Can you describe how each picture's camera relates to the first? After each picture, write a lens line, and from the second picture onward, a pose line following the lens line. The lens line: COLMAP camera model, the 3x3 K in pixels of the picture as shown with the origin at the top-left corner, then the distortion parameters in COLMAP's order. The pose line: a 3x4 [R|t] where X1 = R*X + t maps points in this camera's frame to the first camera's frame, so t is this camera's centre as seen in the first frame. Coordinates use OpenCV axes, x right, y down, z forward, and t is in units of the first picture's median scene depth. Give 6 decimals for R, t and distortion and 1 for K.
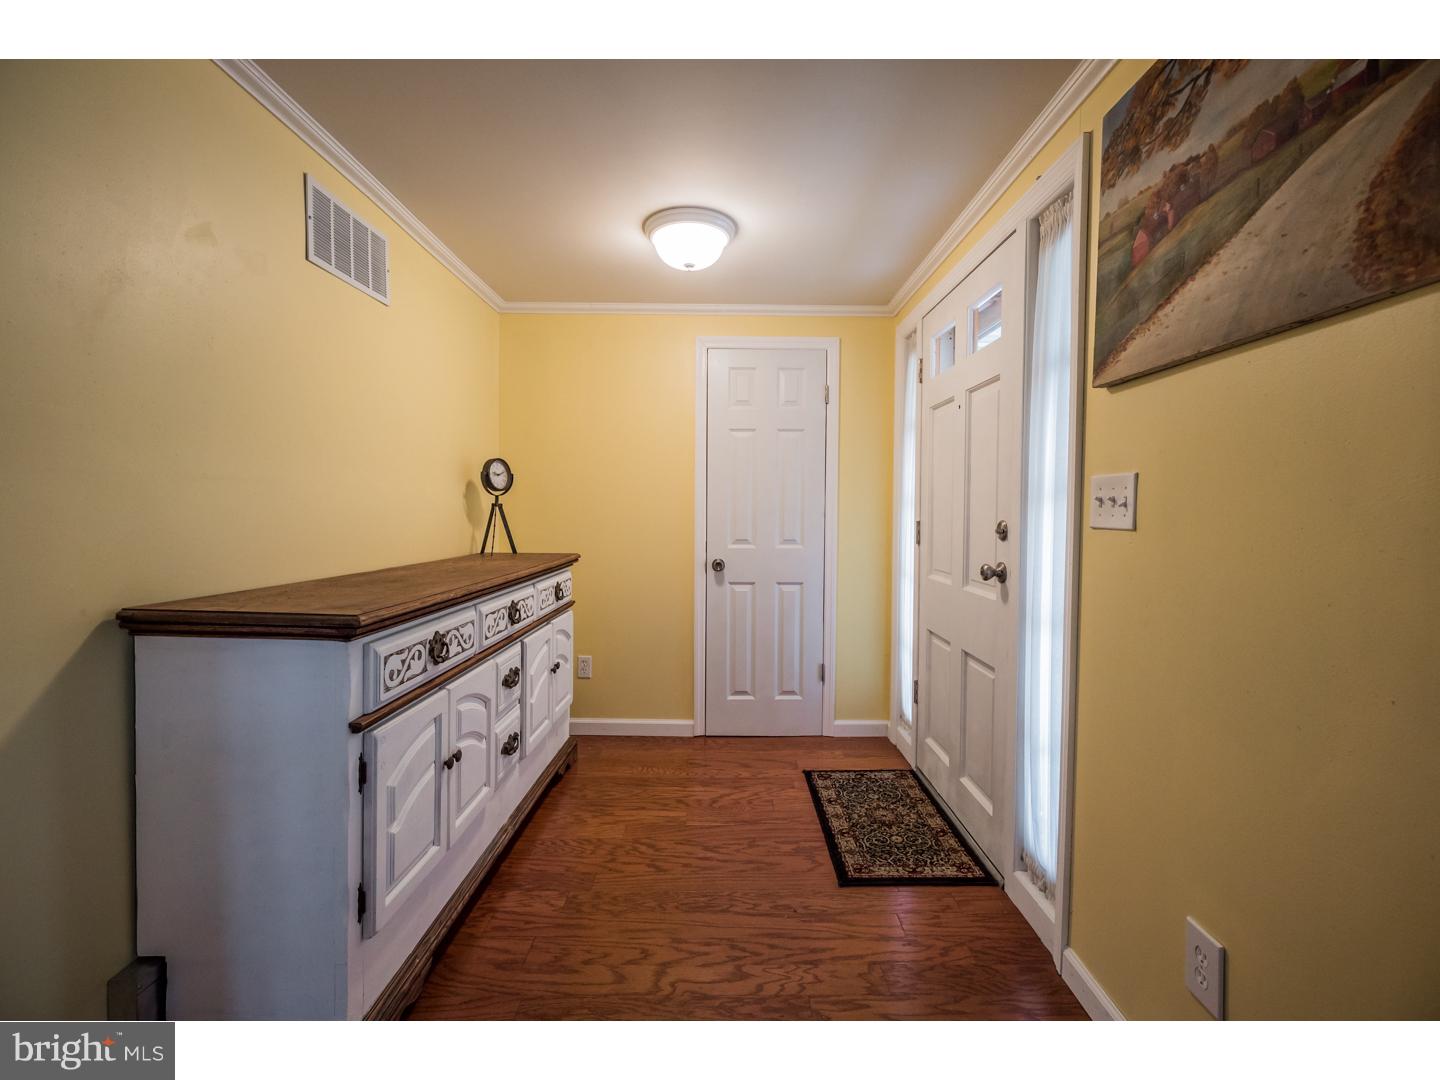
lens RADIAL K [[655.3, 0, 718.1], [0, 655.3, 531.8], [0, 0, 1]] dist [0.008099, -0.003973]
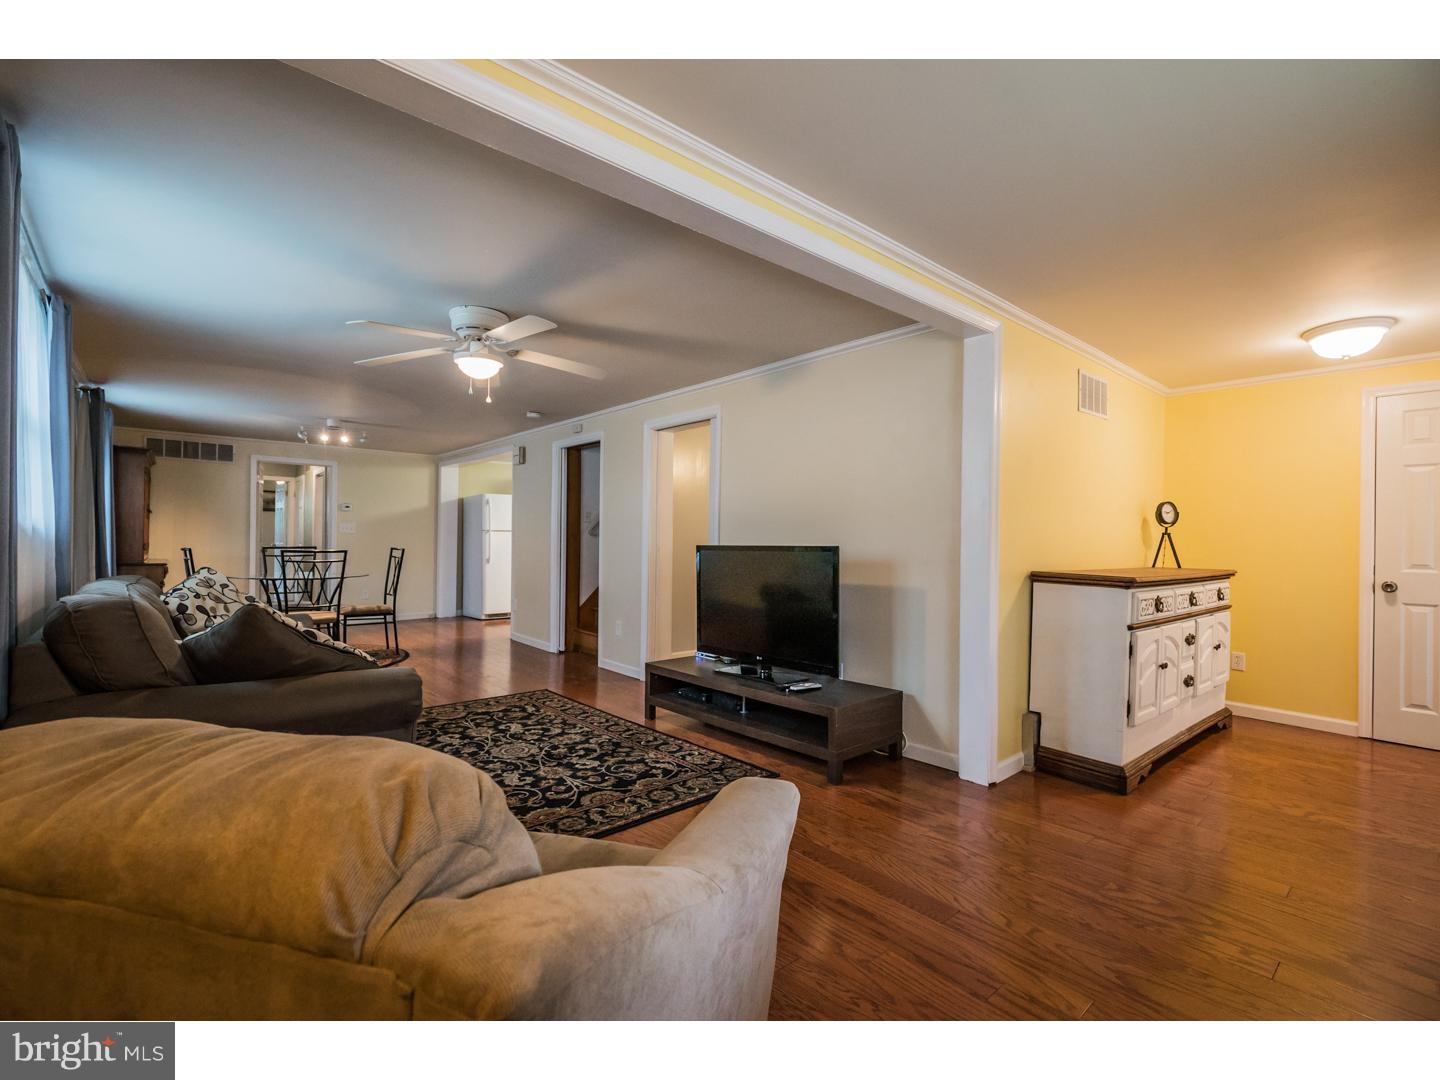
lens RADIAL K [[655.3, 0, 719.7], [0, 655.3, 542.5], [0, 0, 1]] dist [0.008099, -0.003973]
pose [[0.666123, 0.003948, -0.745832, 0.104107], [-0.031866, 0.999224, -0.023172, 0.051177], [0.745161, 0.039202, 0.665731, -0.824154]]
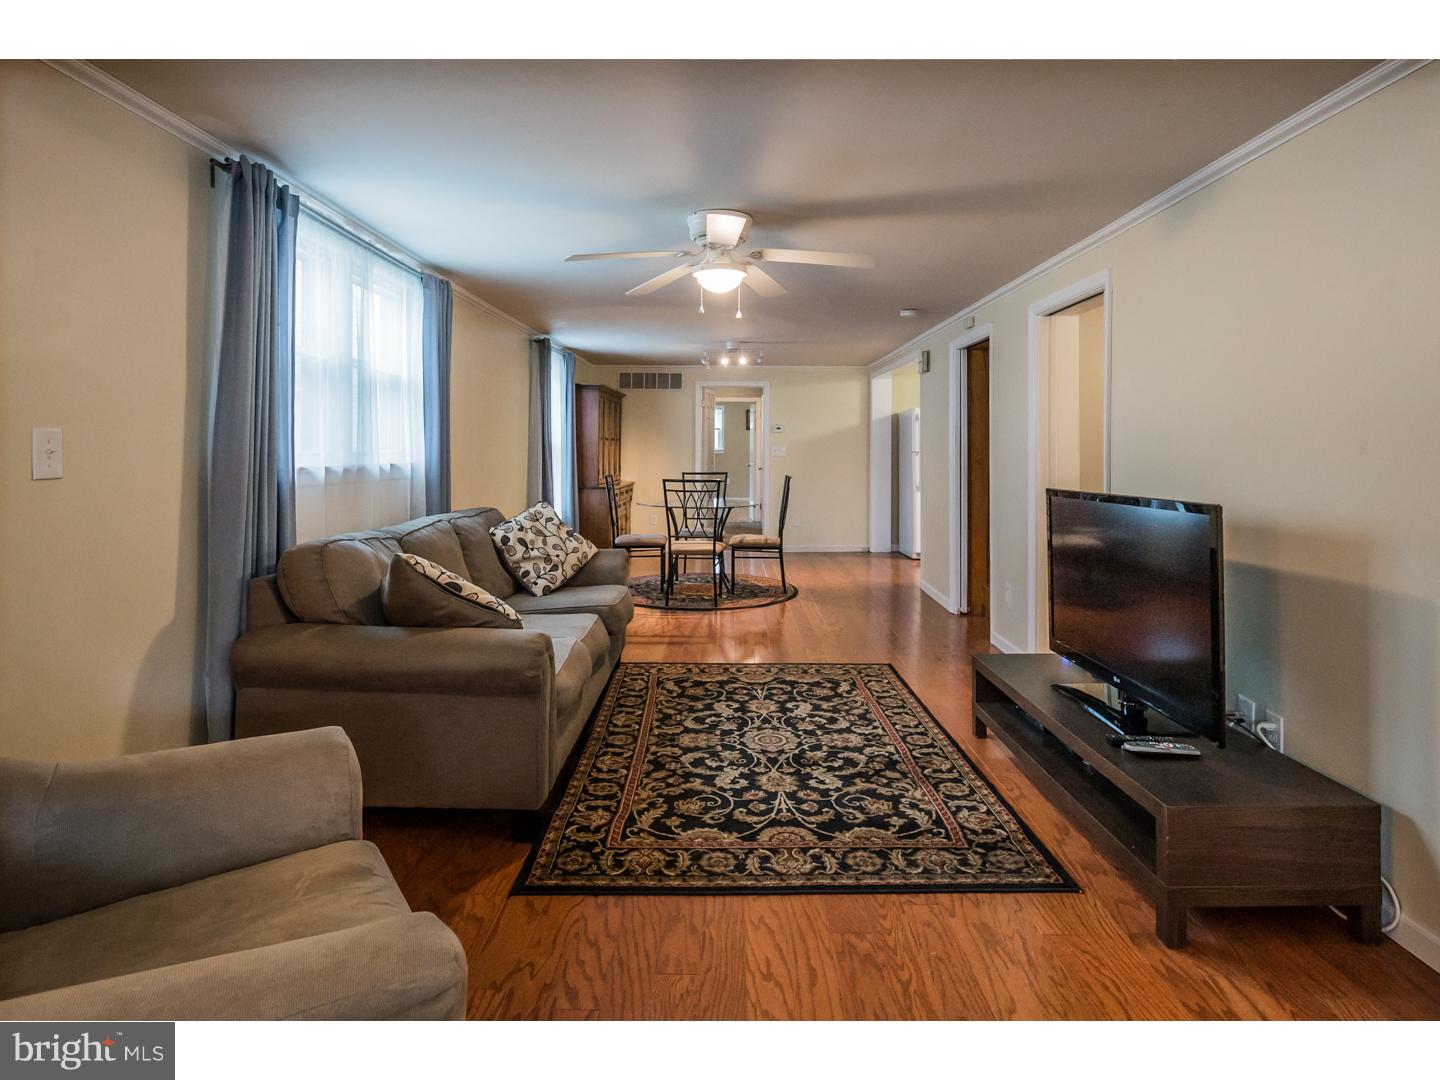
lens RADIAL K [[786.2, 0, 728.2], [0, 786.2, 442.3], [0, 0, 1]] dist [0.000413, -0.003077]
pose [[0.012631, -0.013168, -0.999834, 0.141153], [-0.036979, 0.999223, -0.013628, -0.019679], [0.999236, 0.037144, 0.012134, -0.303296]]
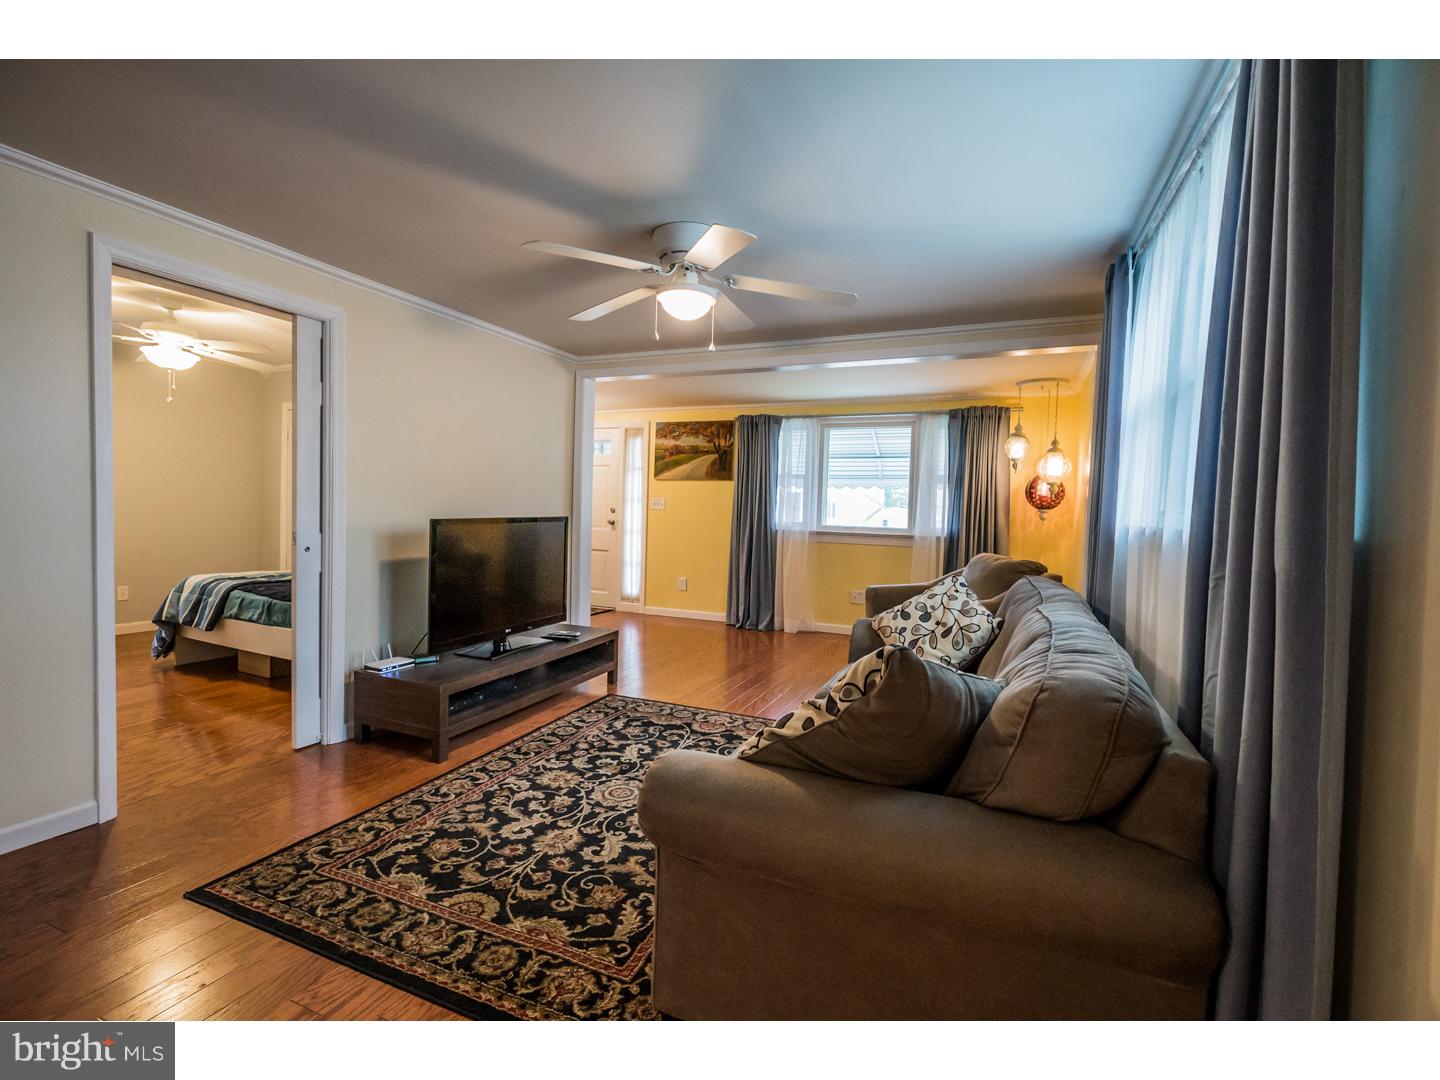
lens RADIAL K [[655.3, 0, 729.4], [0, 655.3, 539.7], [0, 0, 1]] dist [0.008099, -0.003973]
pose [[0.377513, -0.040262, 0.925128, -2.189750], [-0.000012, 0.999054, 0.043484, 0.004055], [-0.926004, -0.016427, 0.377156, -0.775475]]
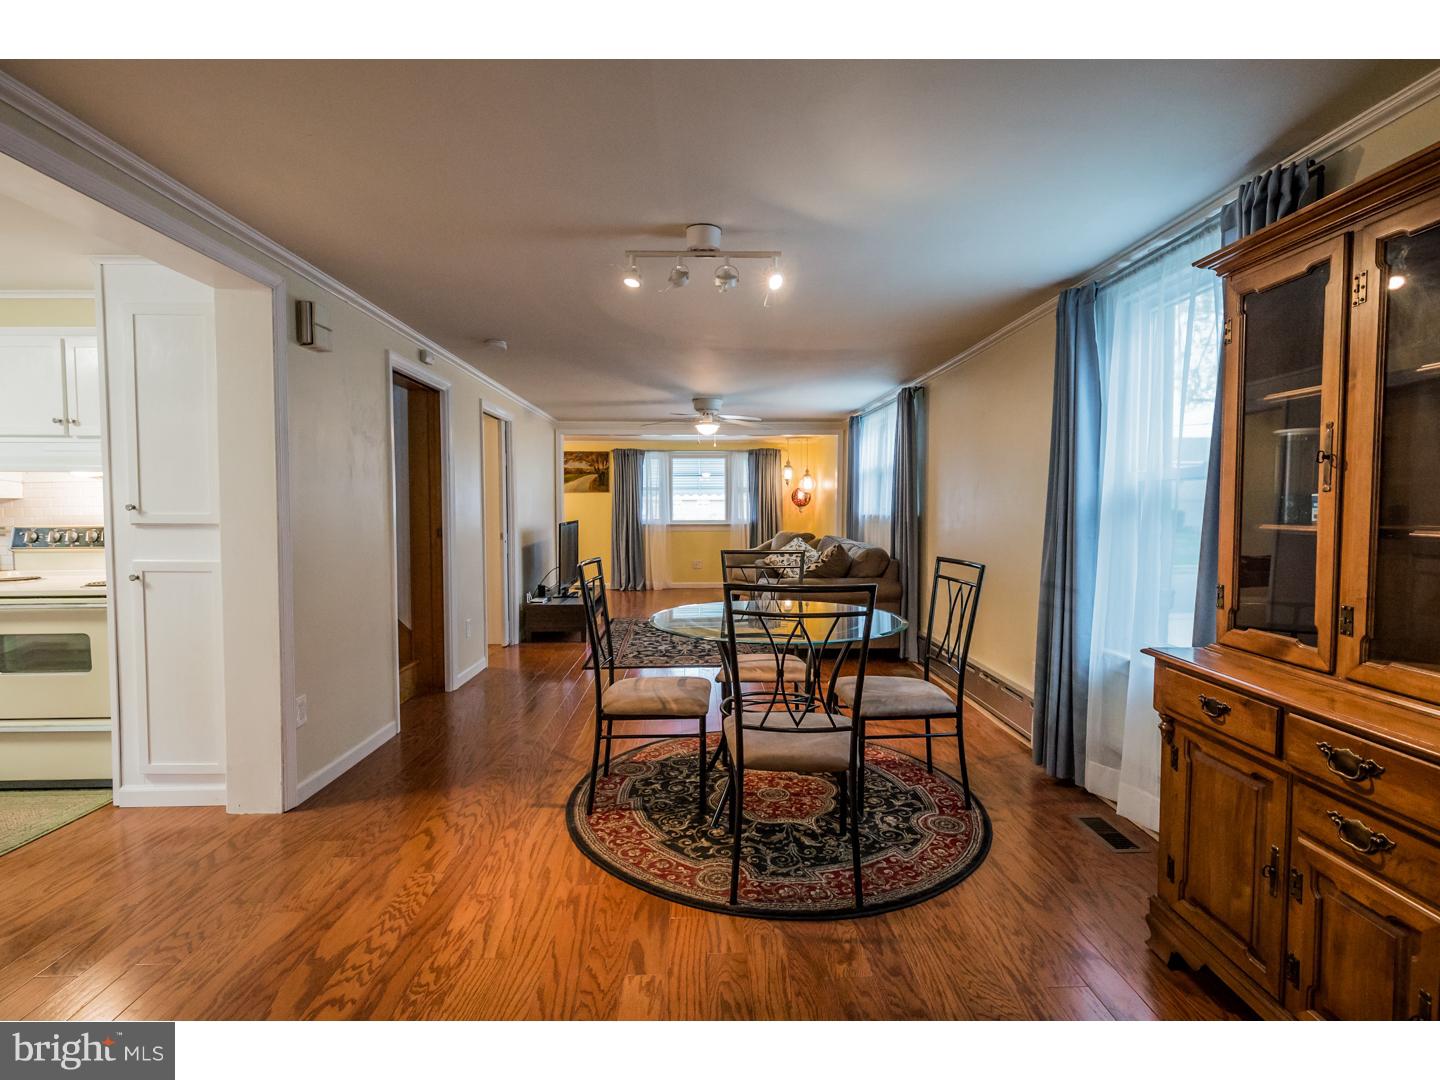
lens RADIAL K [[655.3, 0, 732.1], [0, 655.3, 551.1], [0, 0, 1]] dist [0.008099, -0.003973]
pose [[-0.063212, -0.073227, 0.995310, -3.735943], [0.031174, 0.996673, 0.075307, -0.041771], [-0.997513, 0.035789, -0.060719, -0.251584]]
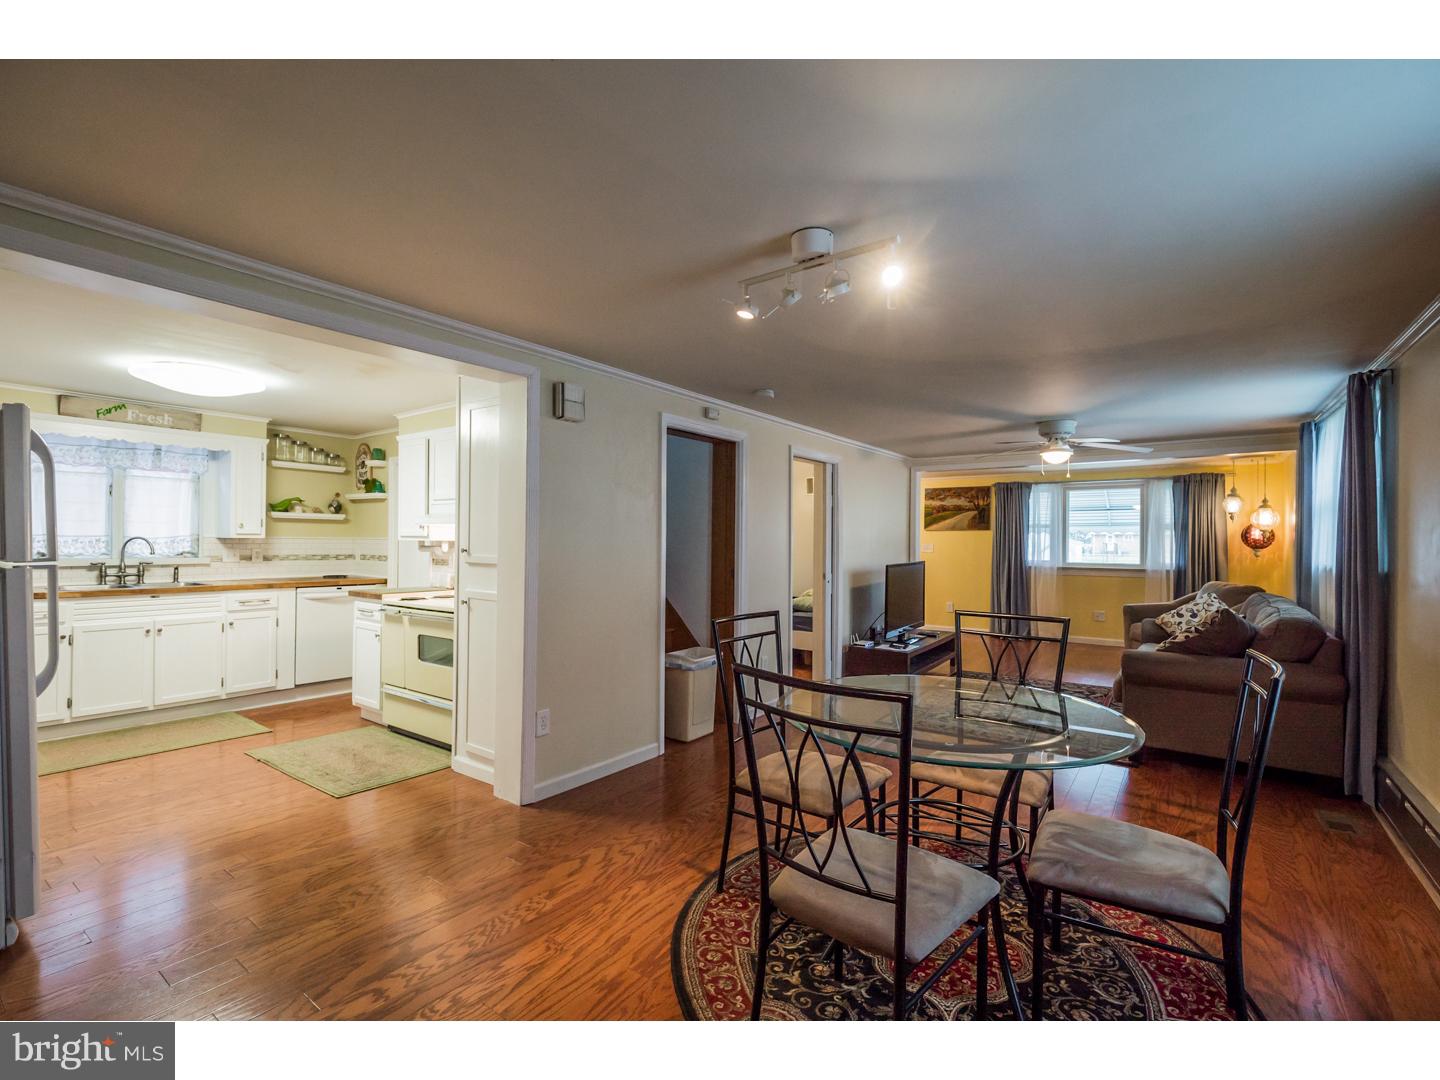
lens RADIAL K [[655.3, 0, 739.2], [0, 655.3, 546.6], [0, 0, 1]] dist [0.008099, -0.003973]
pose [[0.555873, -0.009982, 0.831207, -3.492156], [0.021659, 0.999762, -0.002478, -0.052657], [-0.830985, 0.019381, 0.555957, -0.629693]]
